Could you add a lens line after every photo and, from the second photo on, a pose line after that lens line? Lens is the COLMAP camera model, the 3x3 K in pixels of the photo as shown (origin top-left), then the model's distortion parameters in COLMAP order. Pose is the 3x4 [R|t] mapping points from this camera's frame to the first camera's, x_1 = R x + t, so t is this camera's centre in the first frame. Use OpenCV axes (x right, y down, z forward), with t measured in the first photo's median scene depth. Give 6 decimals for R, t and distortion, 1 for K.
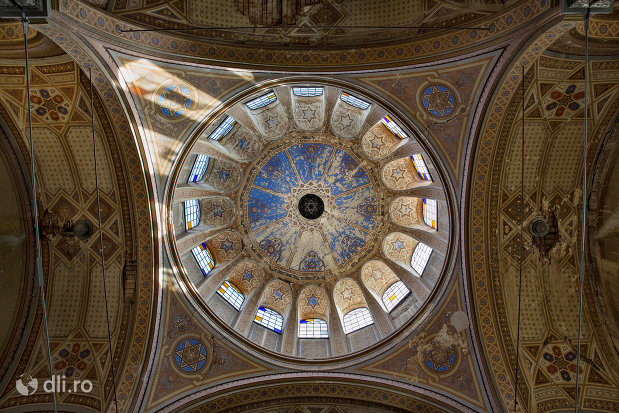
lens RADIAL K [[419.0, 0, 308.5], [0, 419.0, 201.8], [0, 0, 1]] dist [-0.125218, 0.084216]
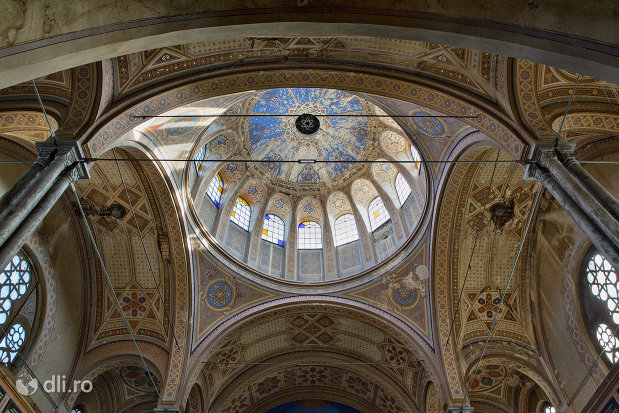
lens RADIAL K [[419.0, 0, 309.4], [0, 419.0, 207.0], [0, 0, 1]] dist [-0.125218, 0.084216]
pose [[0.999785, -0.007771, 0.019211, -0.017595], [-0.002970, 0.863744, 0.503923, -0.548977], [-0.020510, -0.503872, 0.863535, -0.036208]]
